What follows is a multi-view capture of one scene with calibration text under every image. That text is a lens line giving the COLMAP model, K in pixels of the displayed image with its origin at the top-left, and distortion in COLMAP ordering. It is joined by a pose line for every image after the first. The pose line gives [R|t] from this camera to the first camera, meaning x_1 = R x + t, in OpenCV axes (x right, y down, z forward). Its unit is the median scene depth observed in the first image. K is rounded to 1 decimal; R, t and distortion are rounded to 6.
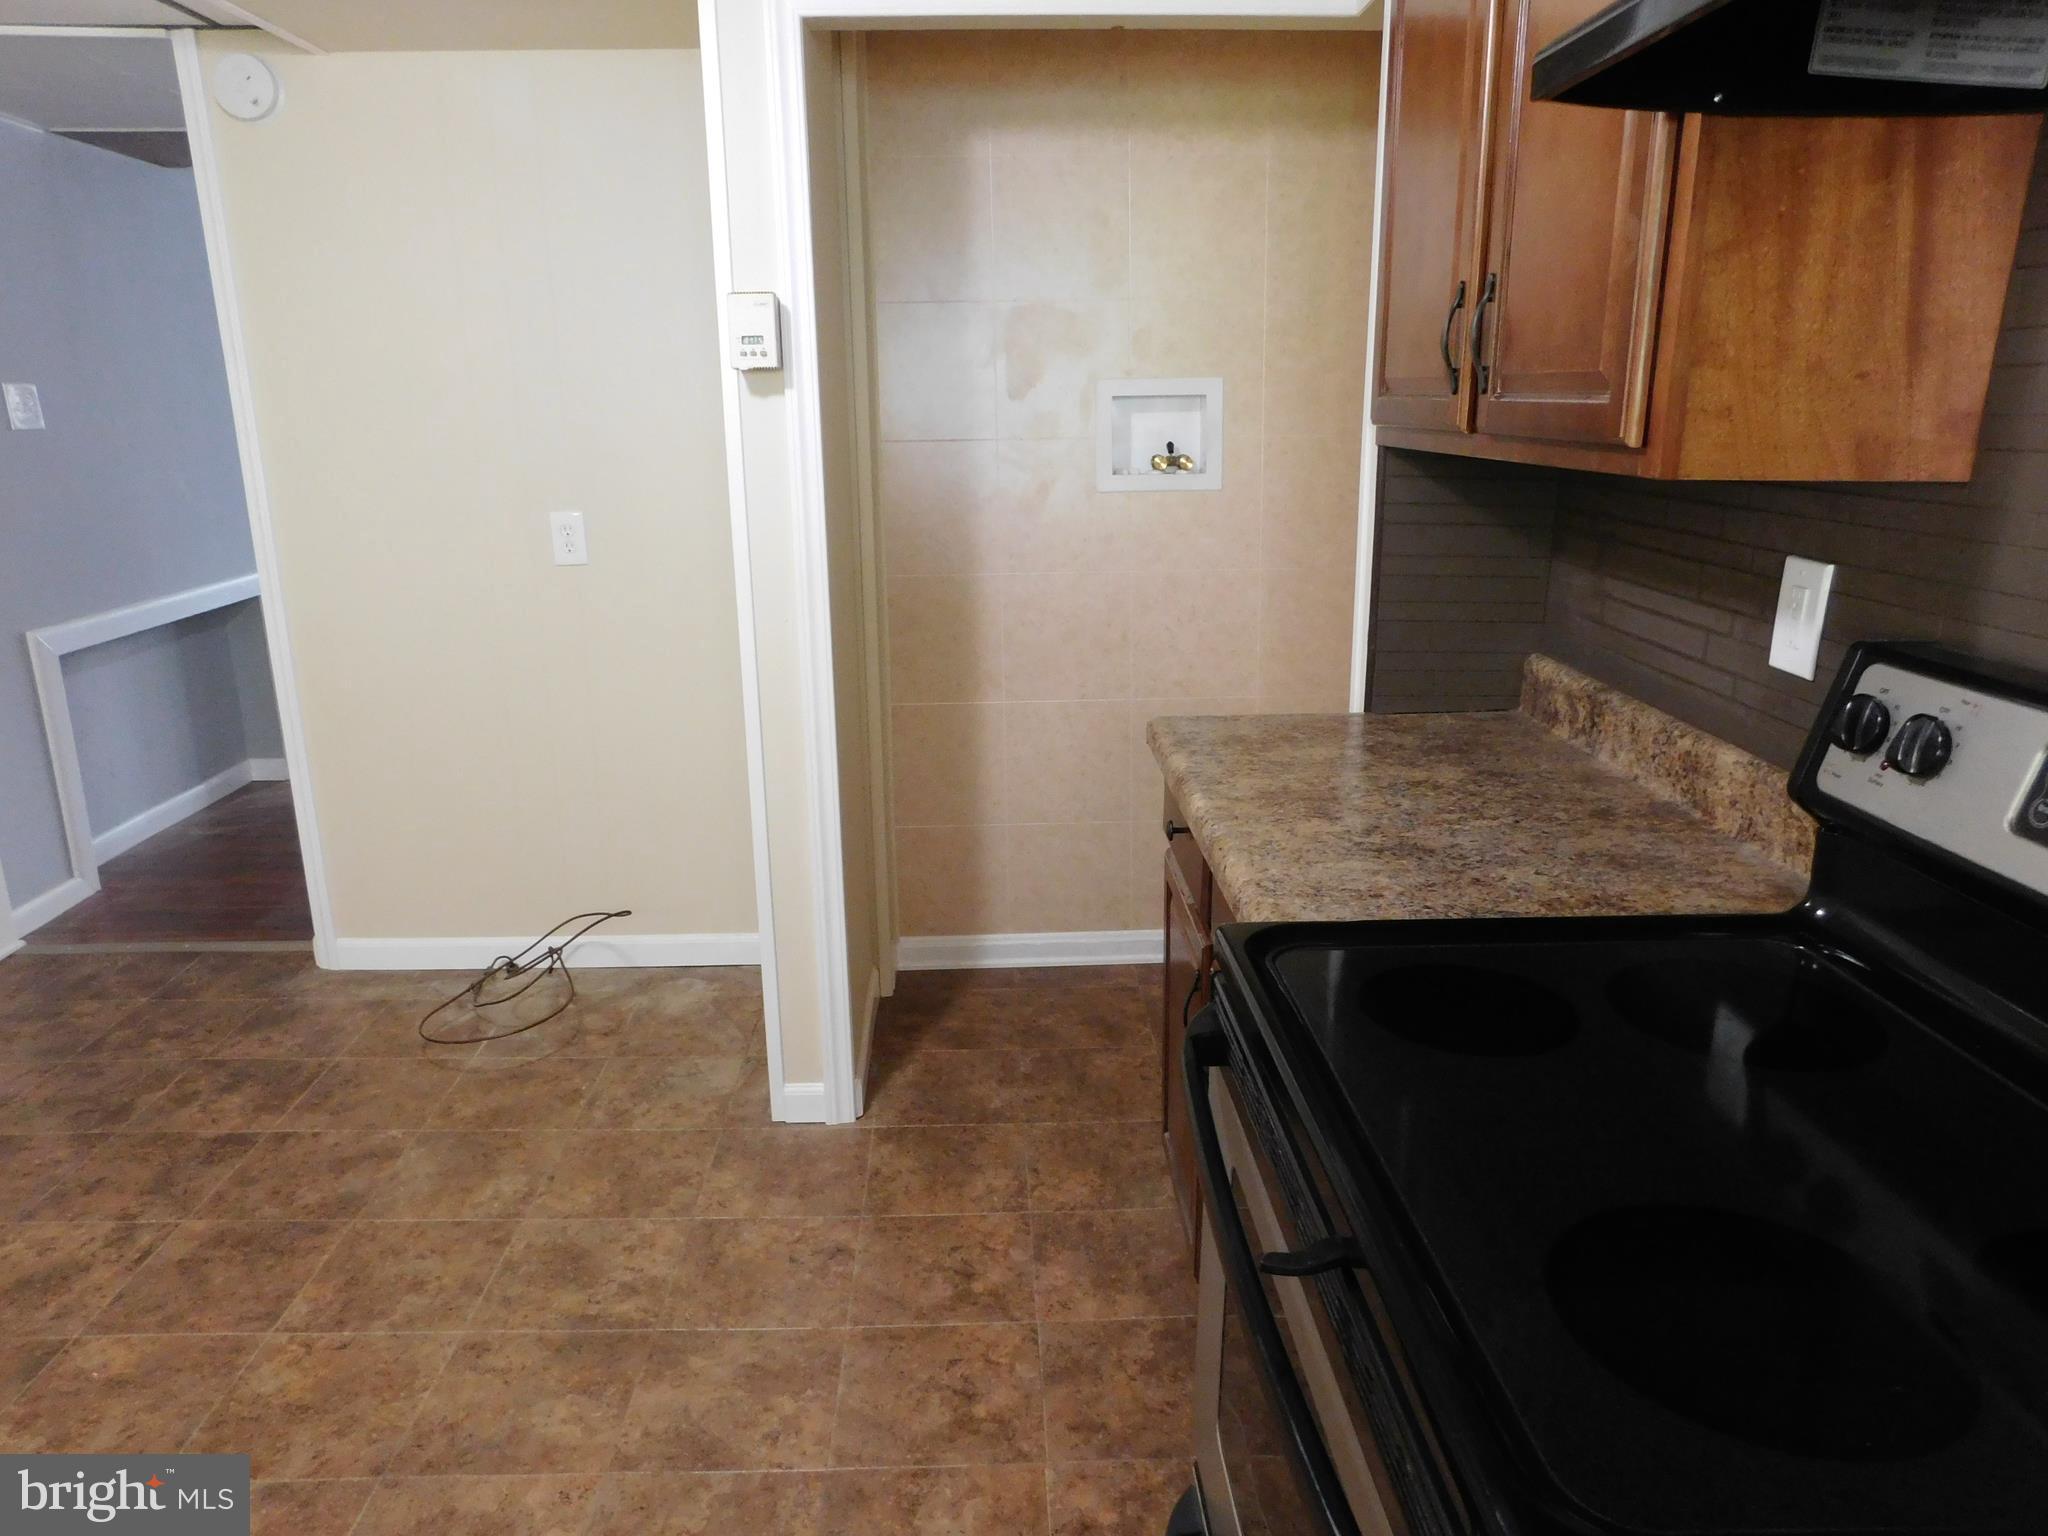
lens RADIAL K [[1358.9, 0, 1024.0], [0, 1358.9, 768.0], [0, 0, 1]] dist [-0.084398, 0.071837]
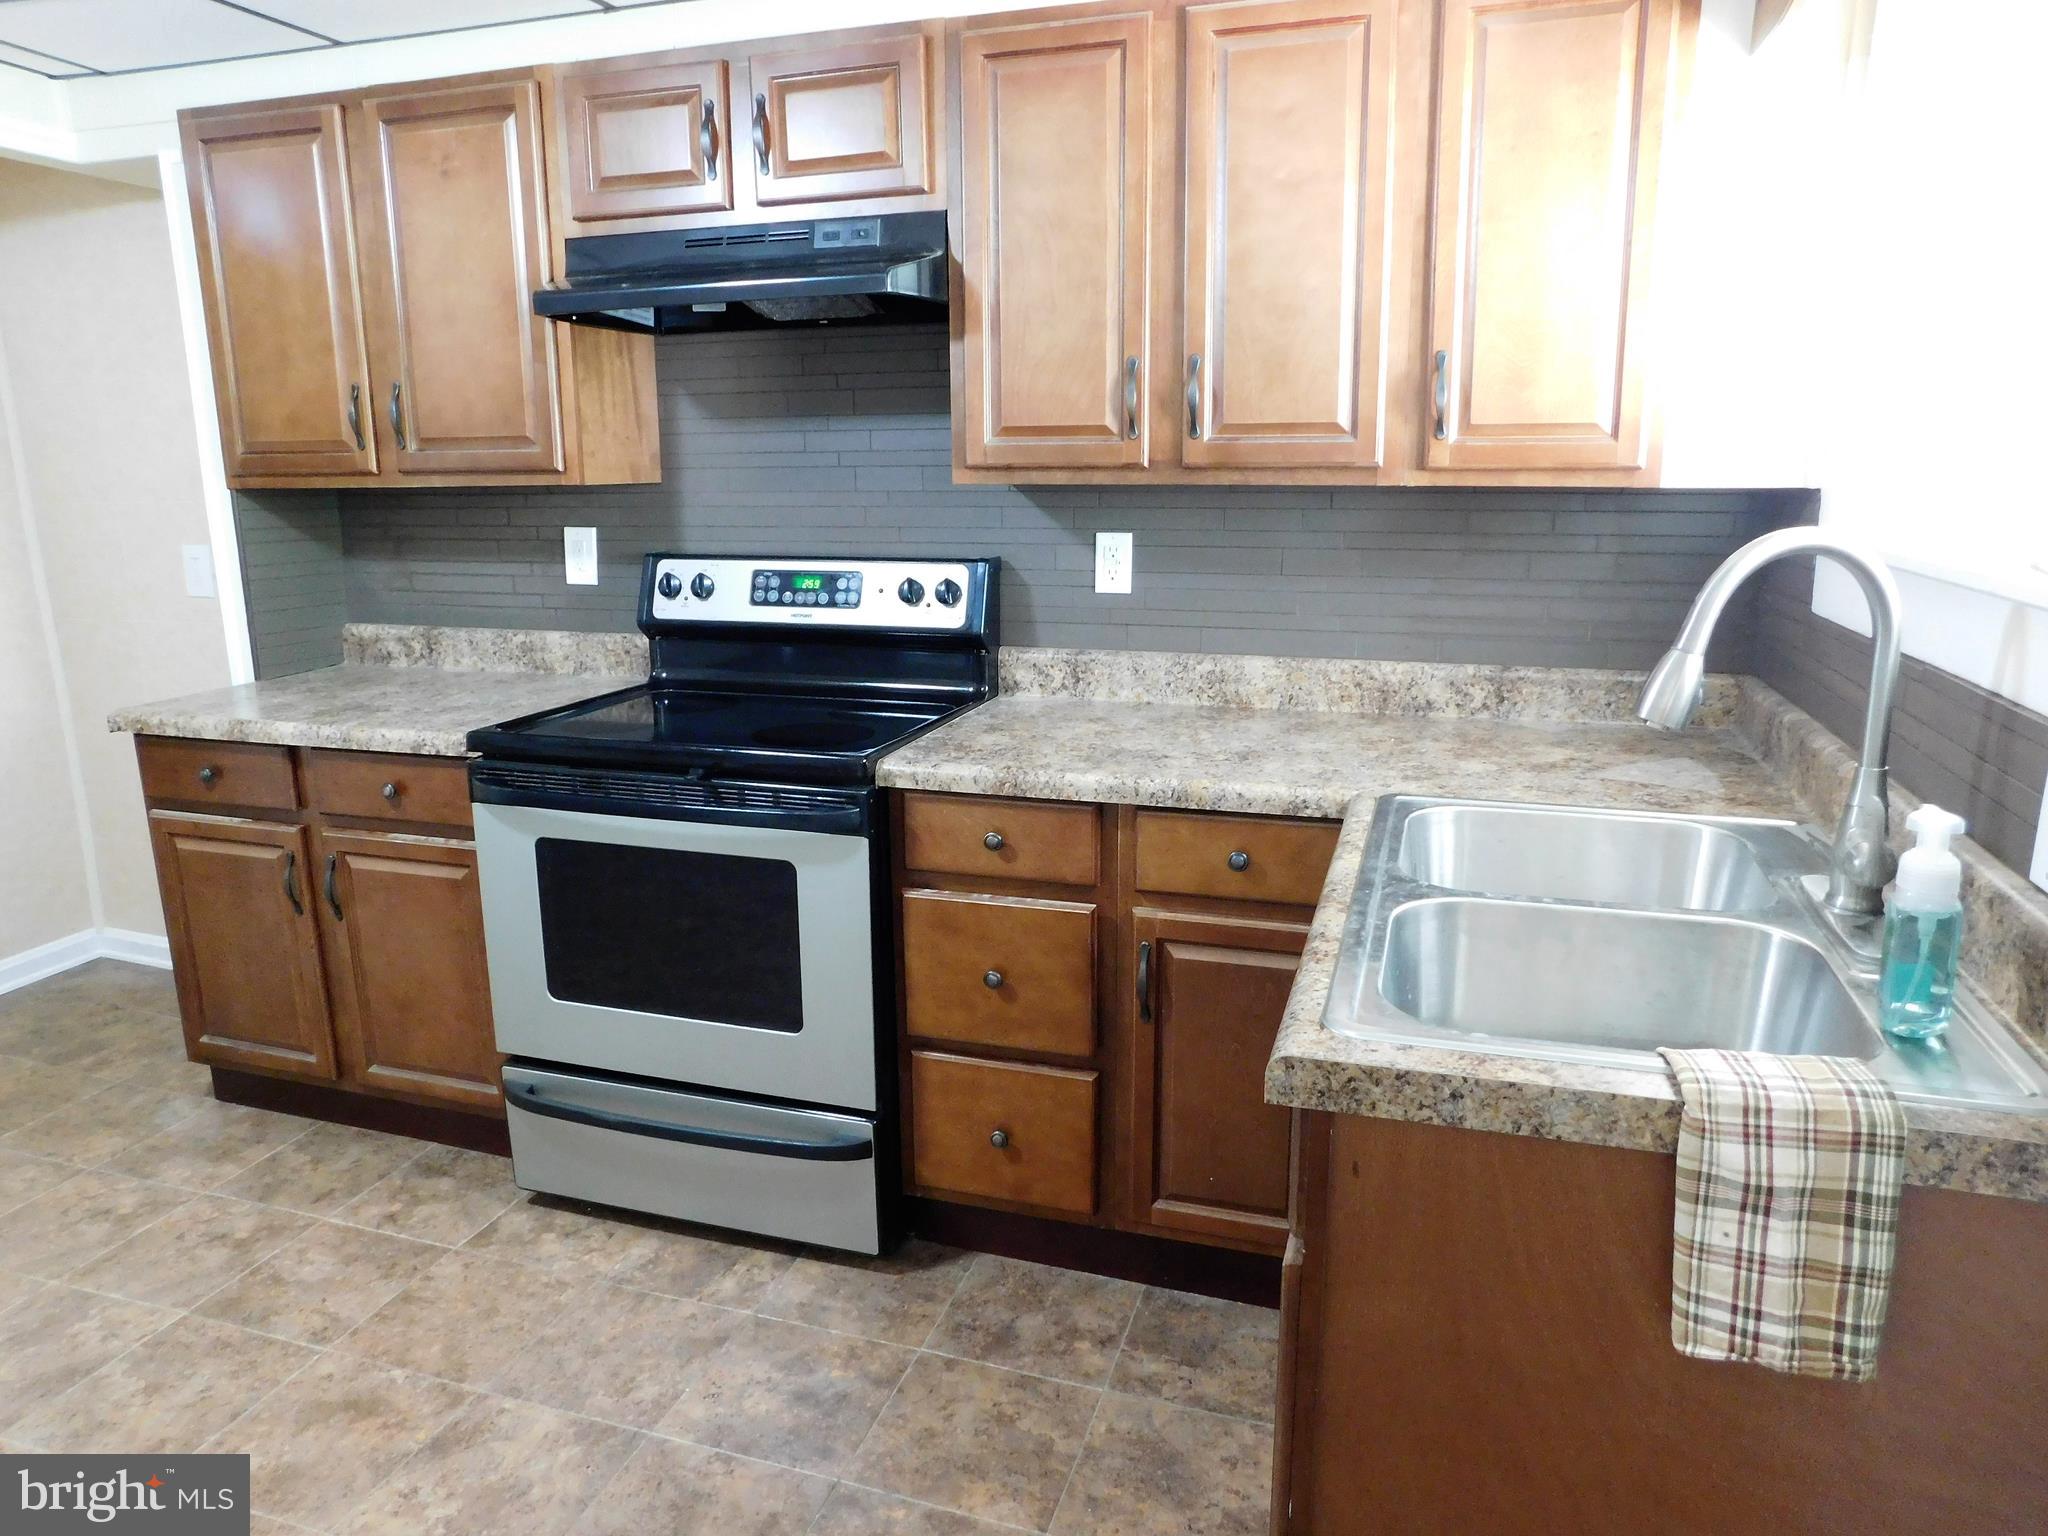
lens RADIAL K [[1355.0, 0, 1037.3], [0, 1355.0, 771.4], [0, 0, 1]] dist [-0.069526, 0.052037]
pose [[0.332641, -0.210129, 0.919345, -0.612304], [0.254613, 0.958669, 0.126992, 0.063815], [-0.908032, 0.191834, 0.372394, -0.177305]]
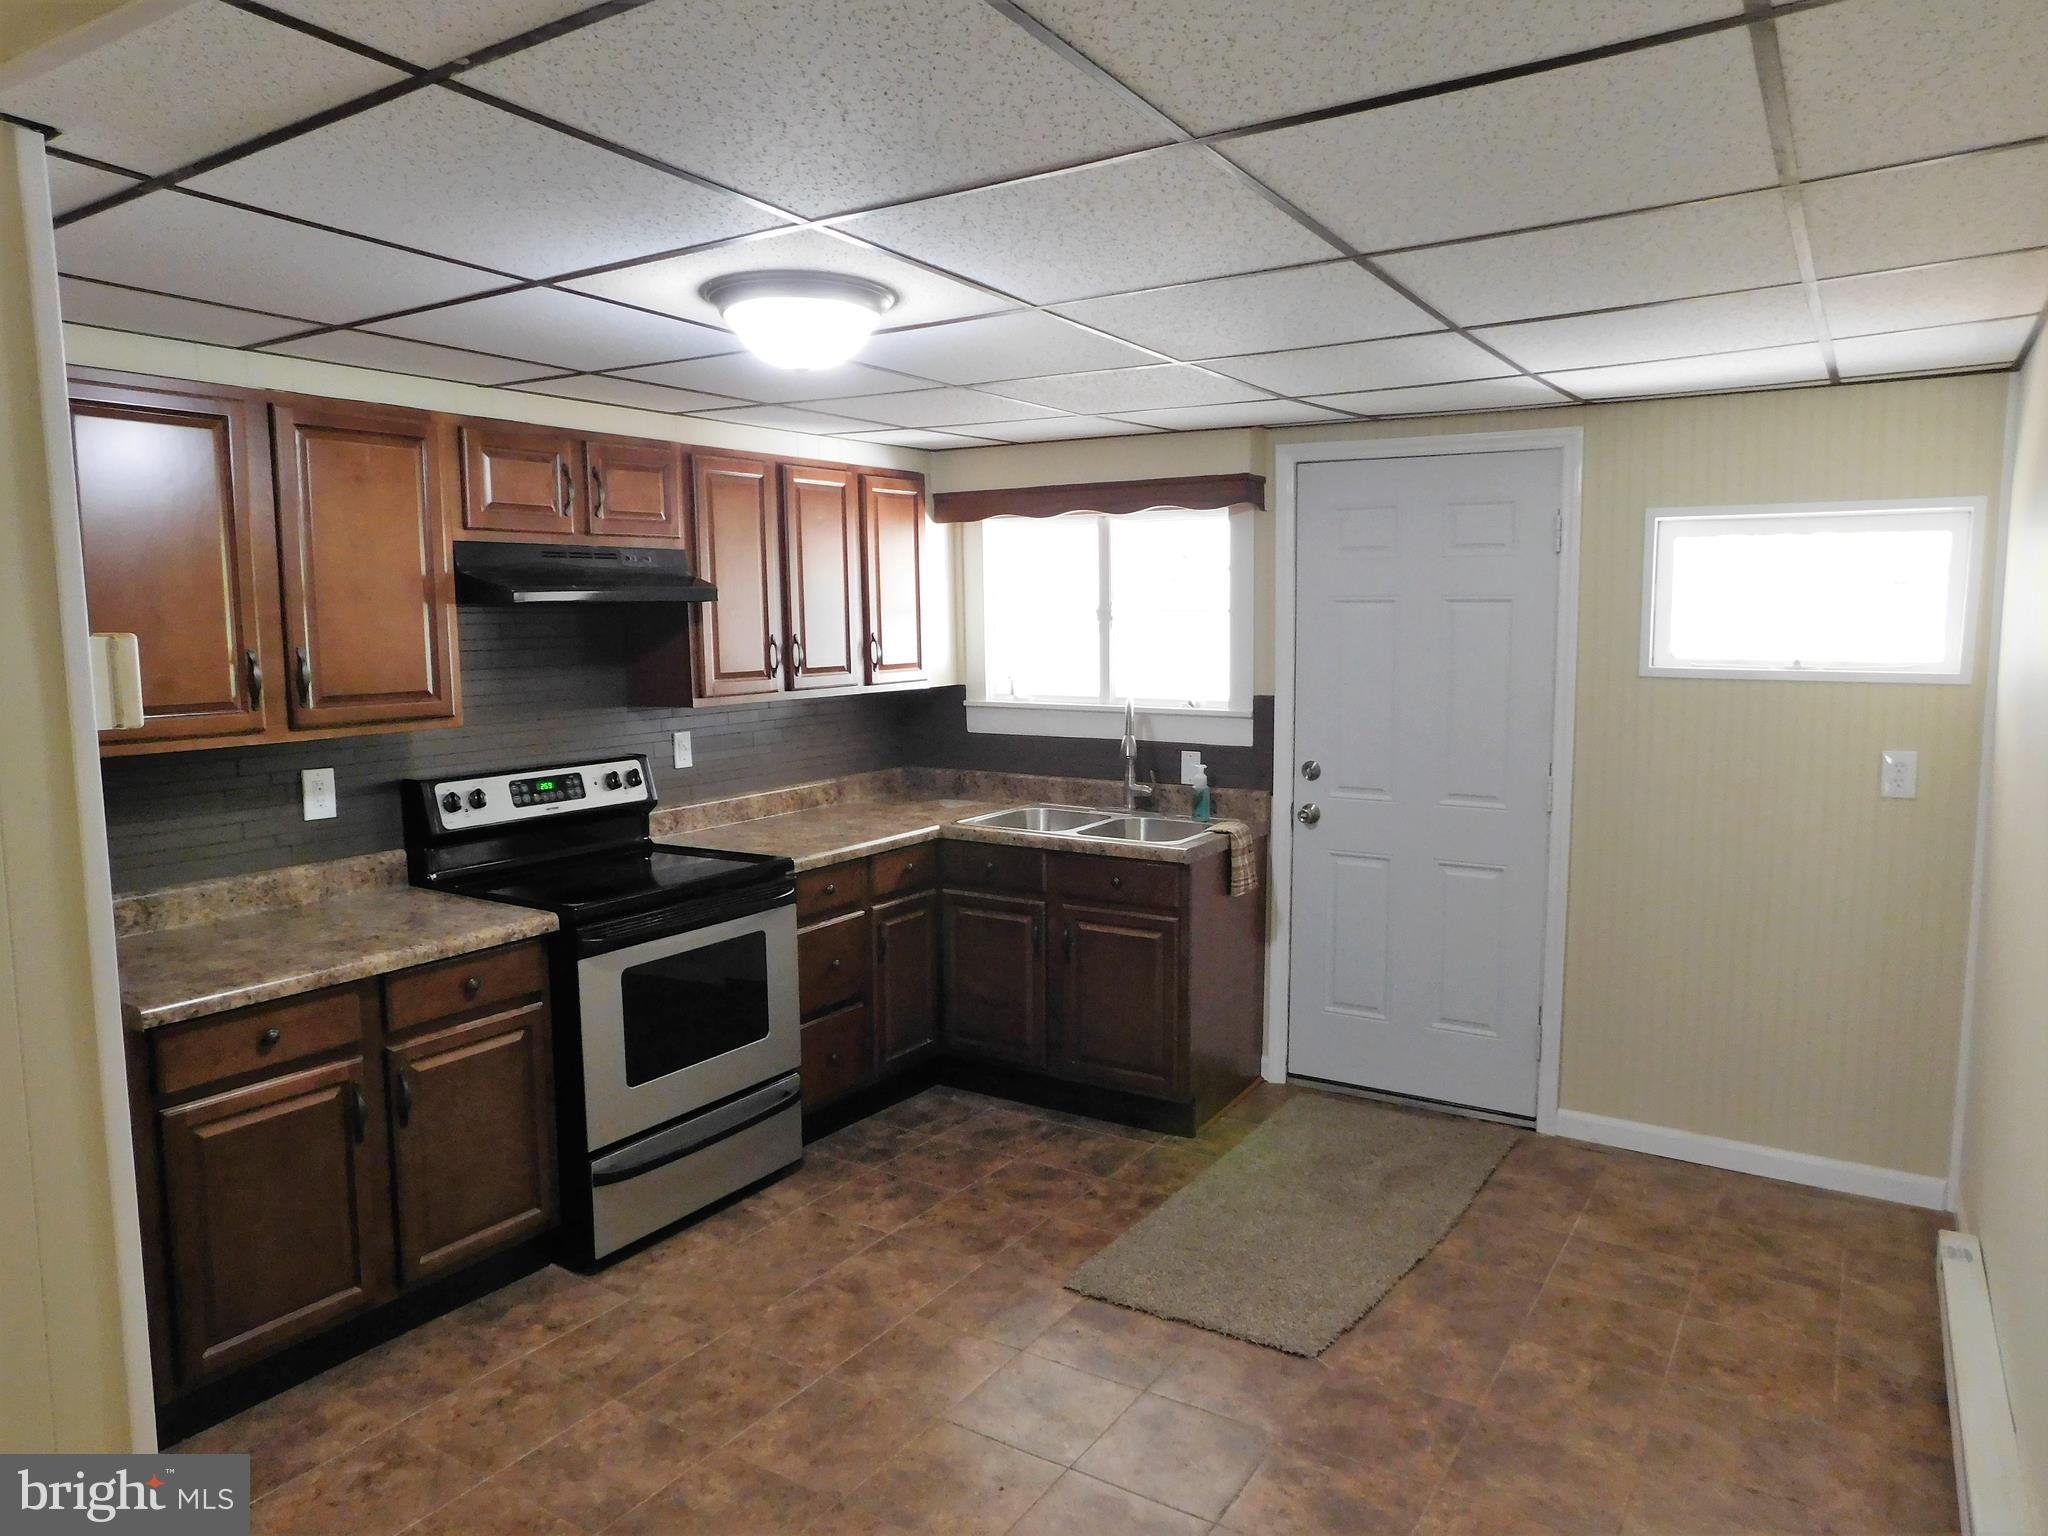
lens RADIAL K [[1343.0, 0, 1028.6], [0, 1343.0, 761.8], [0, 0, 1]] dist [-0.076851, 0.057175]
pose [[-0.825287, -0.046682, 0.562781, -0.908029], [0.164074, 0.933765, 0.318060, -0.368681], [-0.540353, 0.354829, -0.762965, 1.104722]]
